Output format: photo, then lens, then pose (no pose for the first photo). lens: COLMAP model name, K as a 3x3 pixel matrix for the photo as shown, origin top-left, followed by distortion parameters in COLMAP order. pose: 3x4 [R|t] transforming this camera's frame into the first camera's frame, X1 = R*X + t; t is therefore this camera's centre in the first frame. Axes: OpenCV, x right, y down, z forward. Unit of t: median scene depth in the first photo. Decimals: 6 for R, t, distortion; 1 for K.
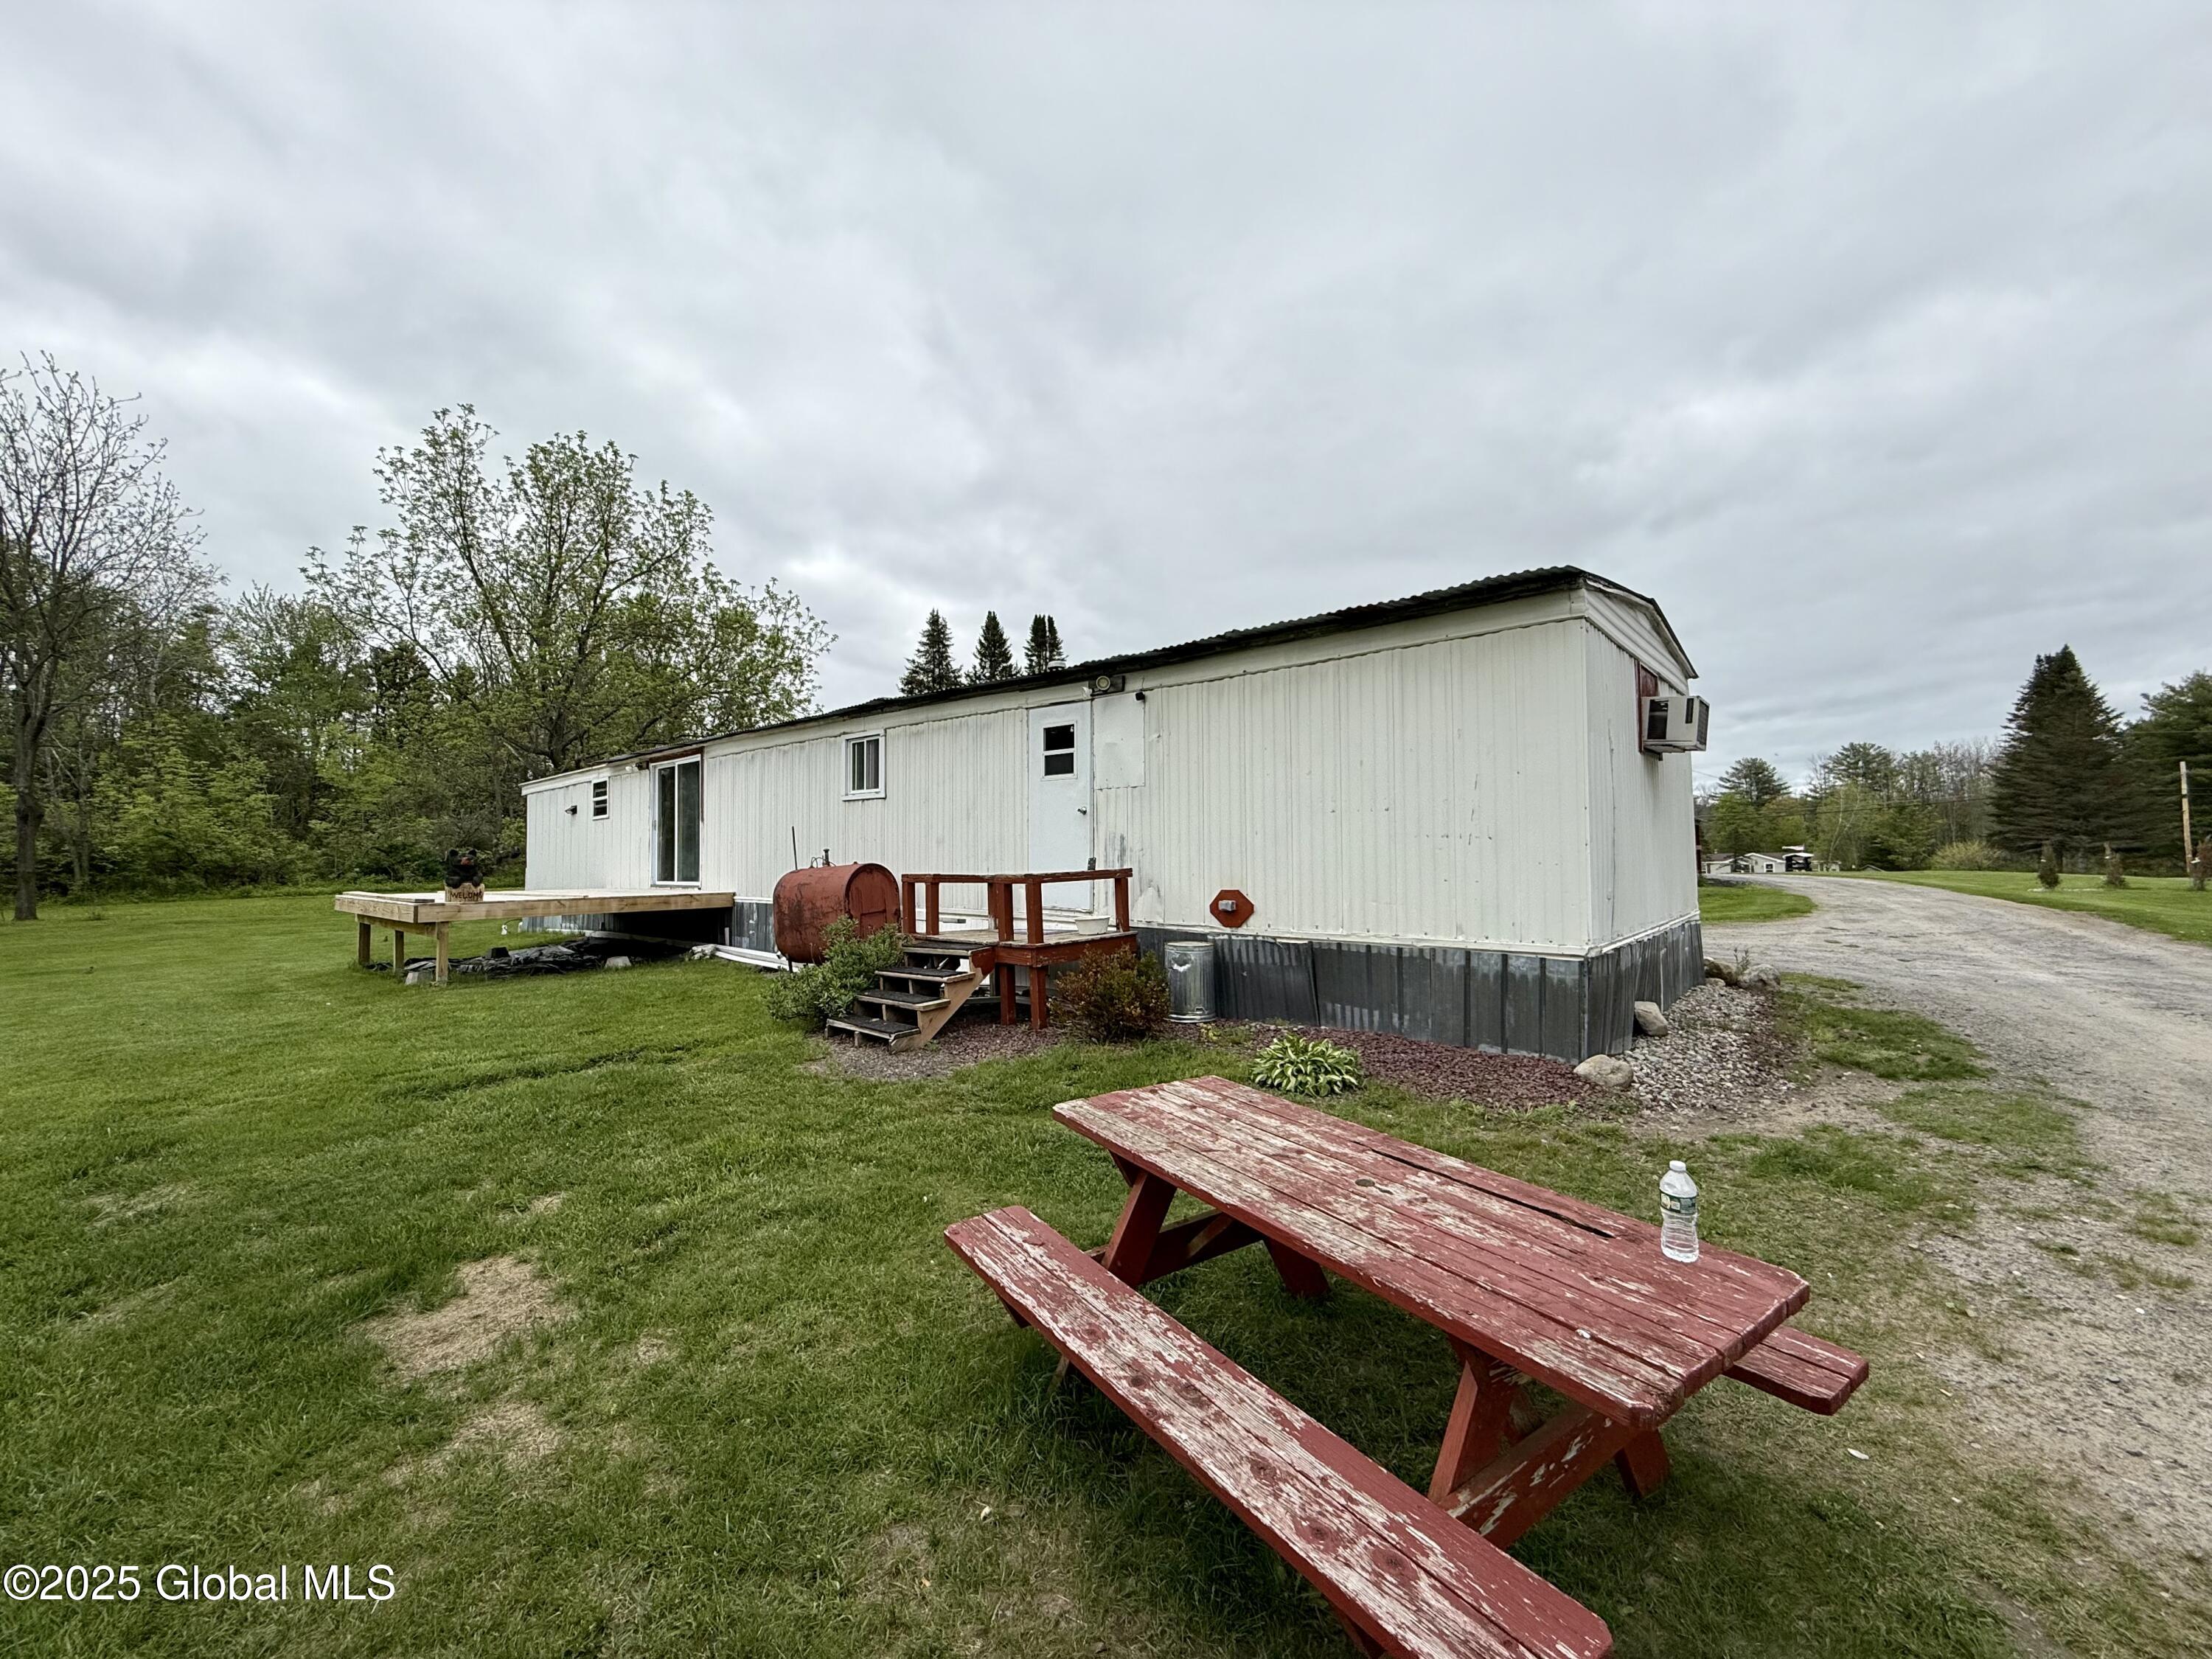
lens RADIAL K [[871.1, 0, 1103.3], [0, 871.1, 867.1], [0, 0, 1]] dist [0.002340, 0.000056]
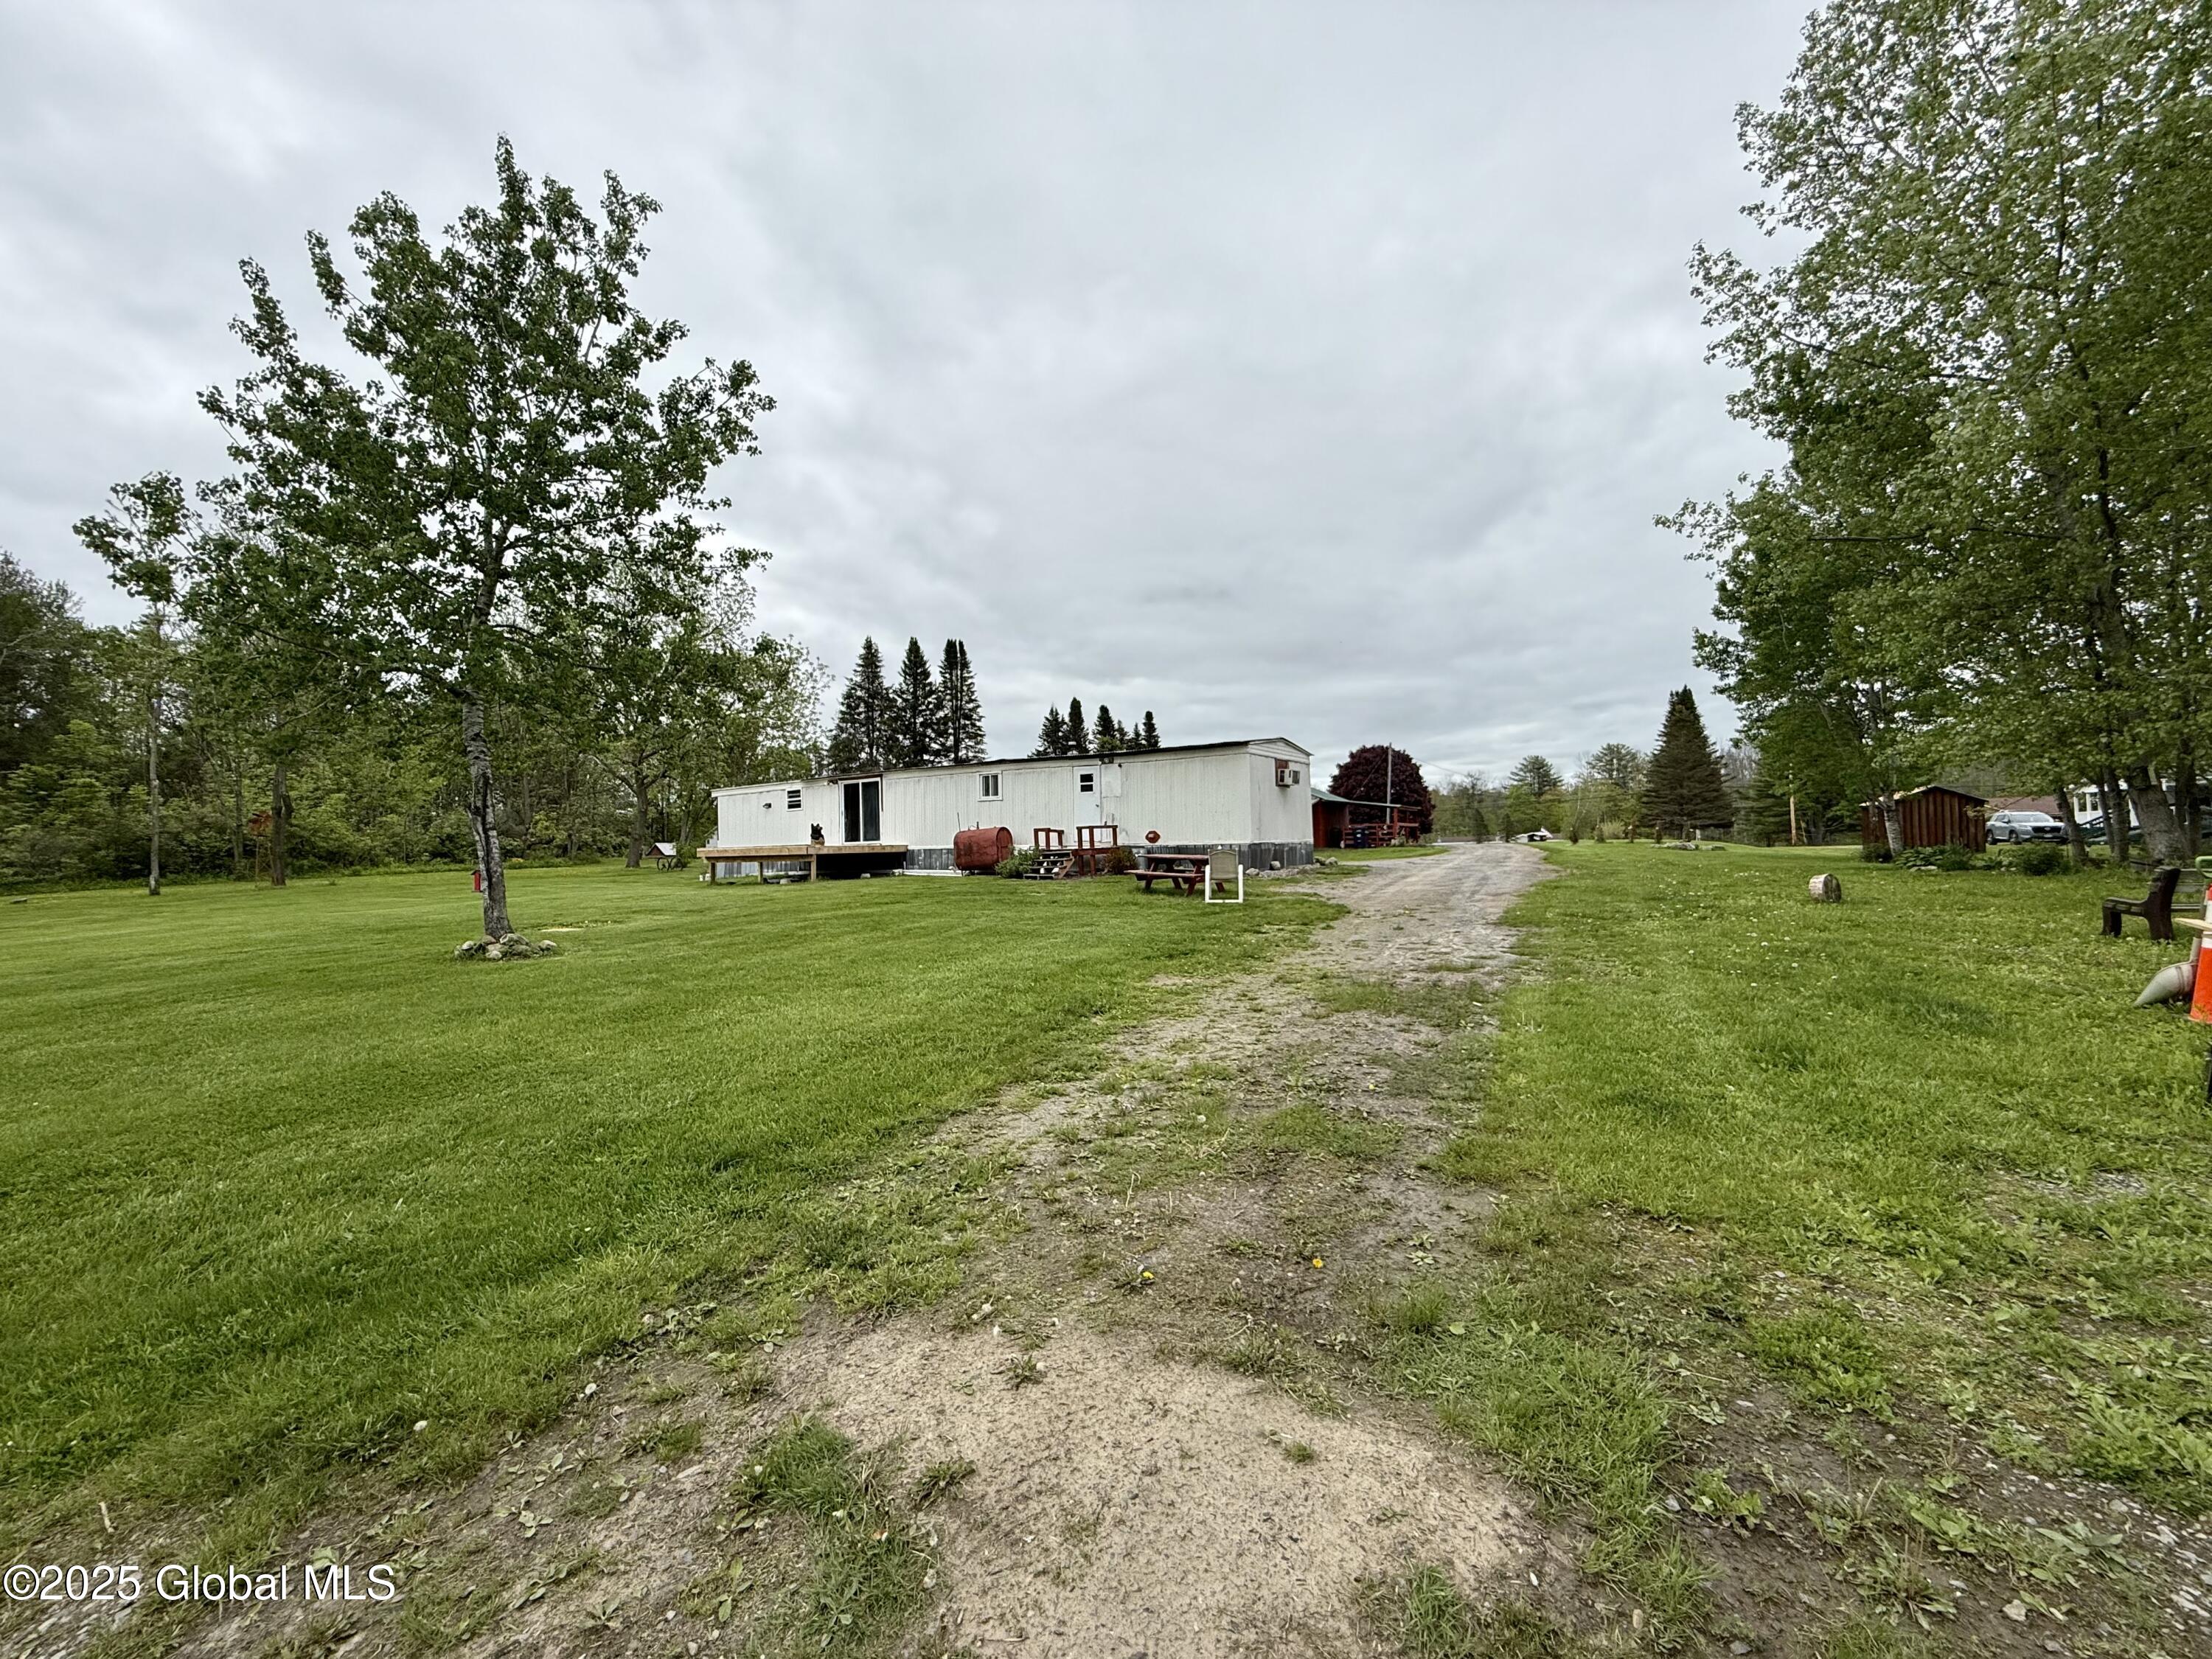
lens RADIAL K [[871.1, 0, 1109.7], [0, 871.1, 833.4], [0, 0, 1]] dist [0.002340, 0.000056]
pose [[0.987414, -0.010257, 0.157824, -0.052923], [0.014696, 0.999528, -0.026983, 0.012548], [-0.157473, 0.028962, 0.987099, -0.217379]]
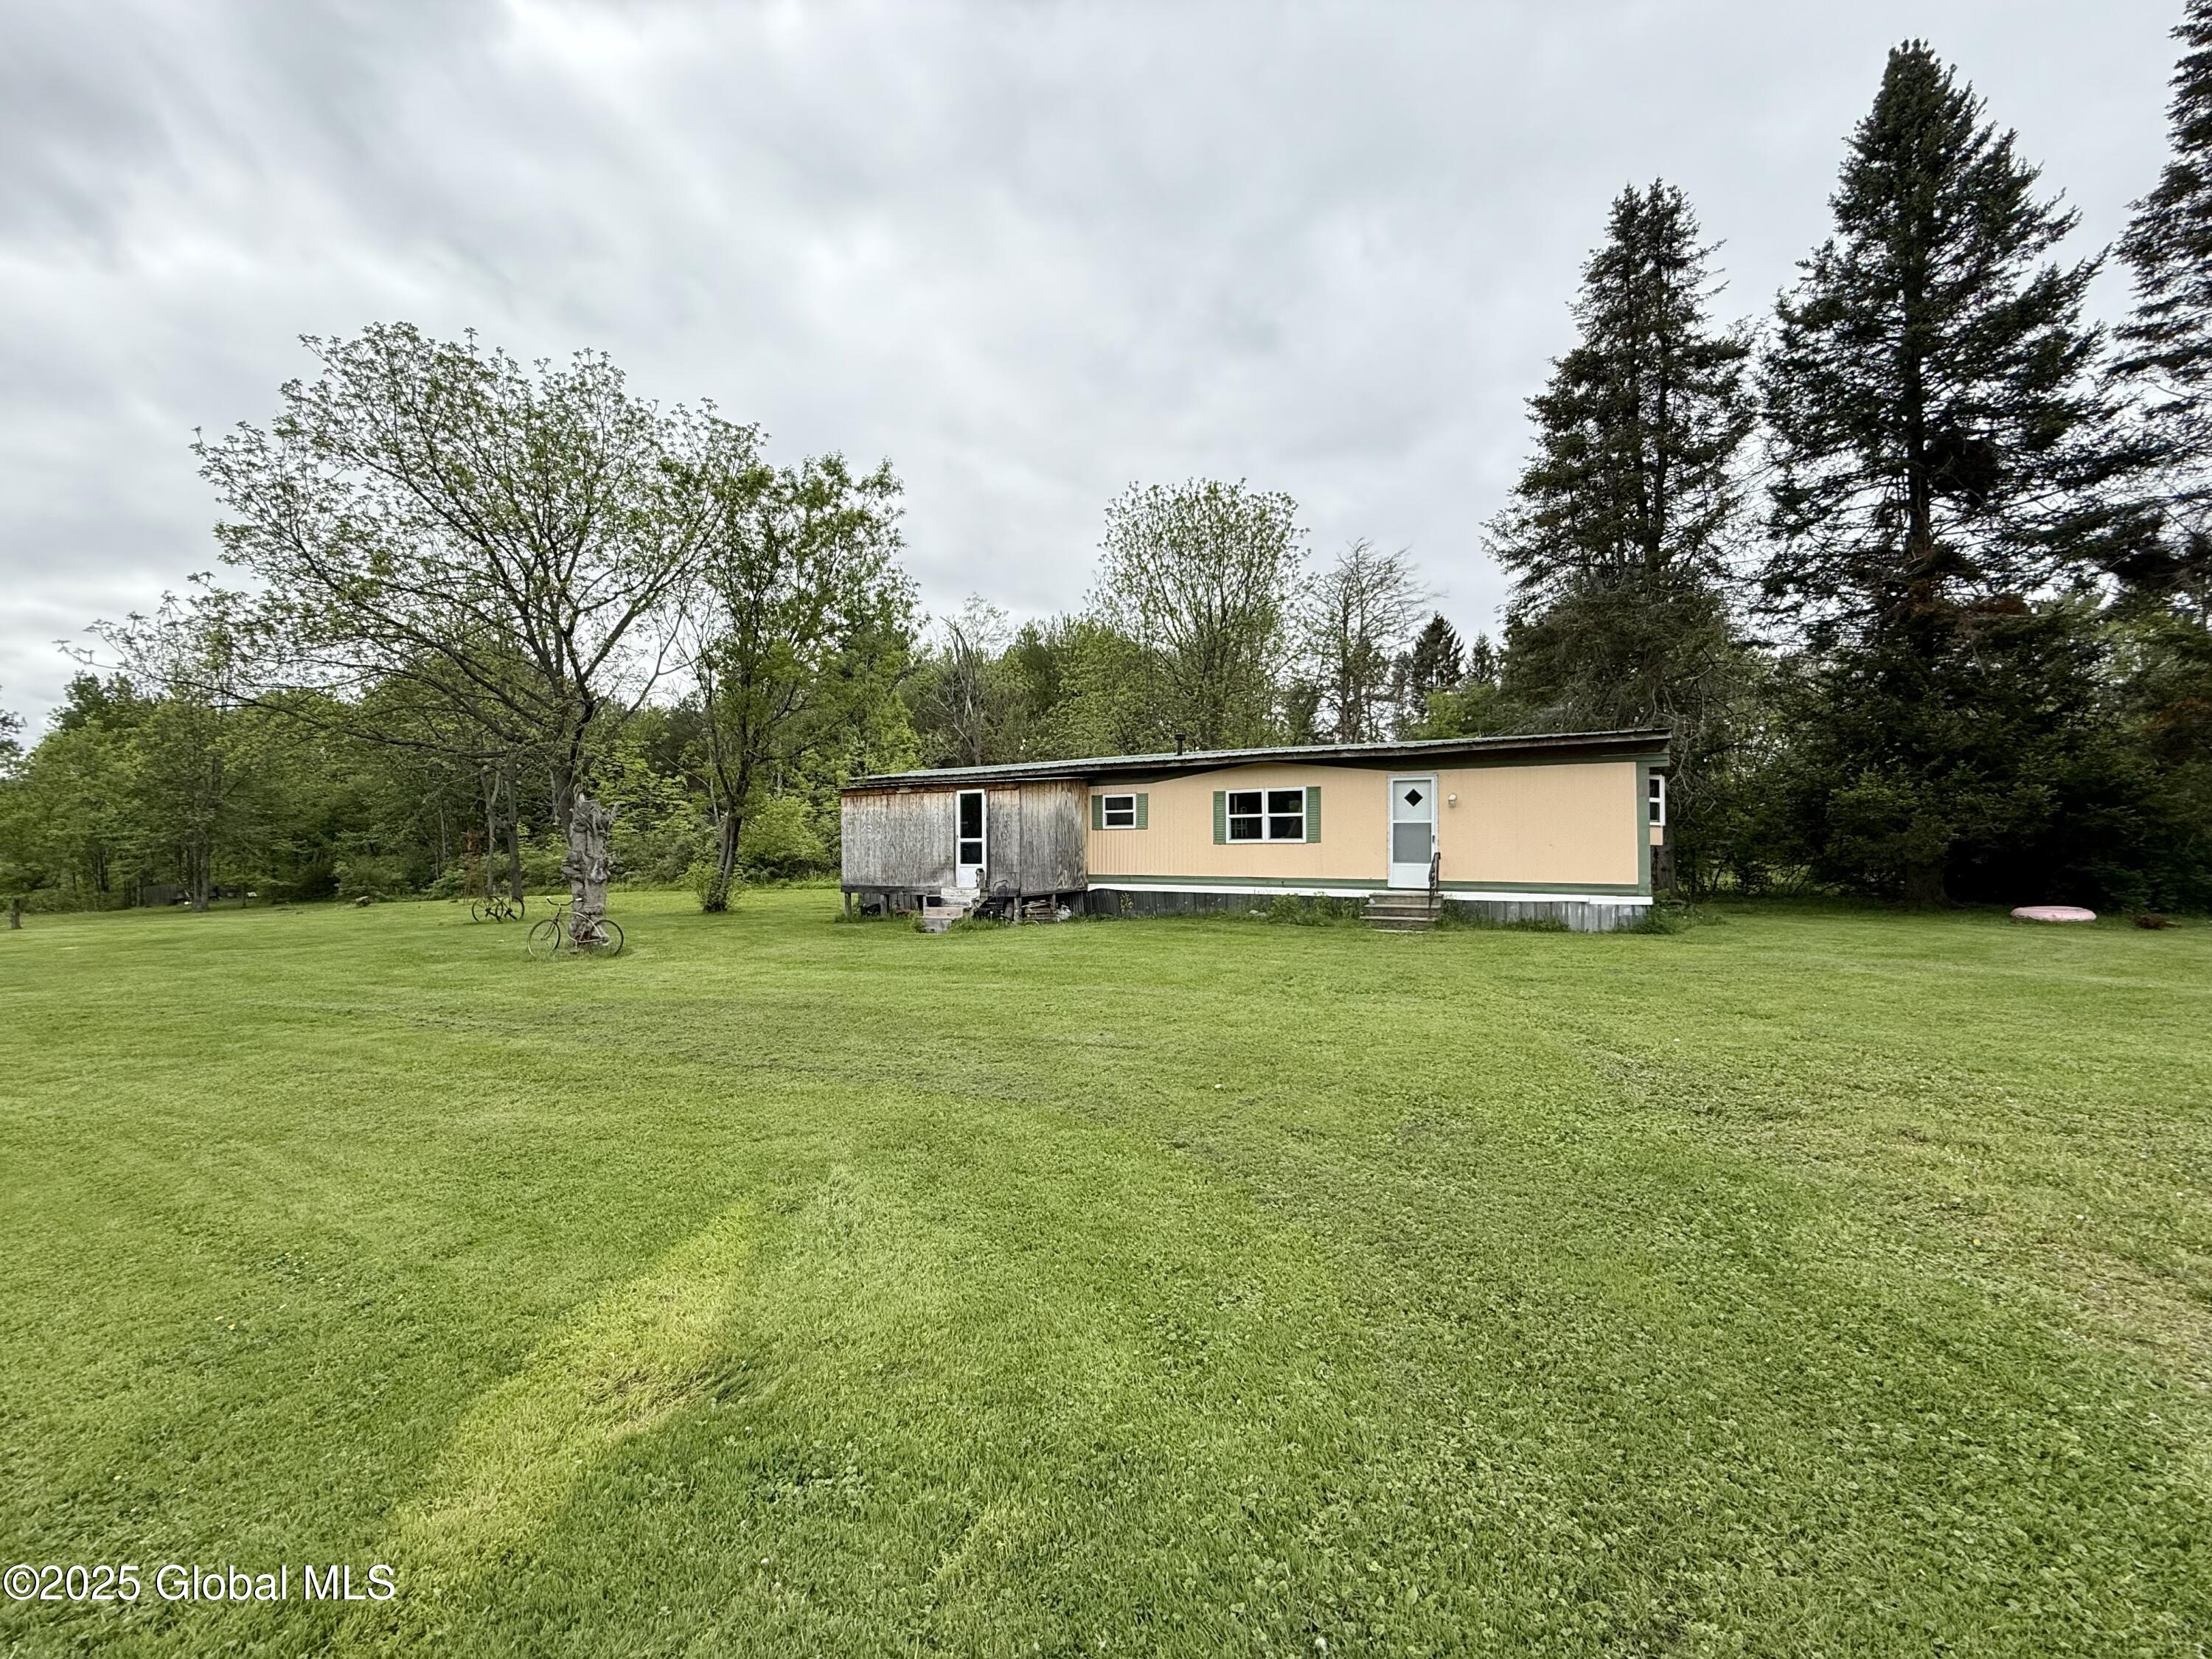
lens RADIAL K [[871.1, 0, 1105.2], [0, 871.1, 812.5], [0, 0, 1]] dist [0.002340, 0.000056]
pose [[0.137003, -0.031400, -0.990073, 0.124499], [-0.001825, 0.999488, -0.031952, -0.015826], [0.990569, 0.006185, 0.136876, 0.676365]]
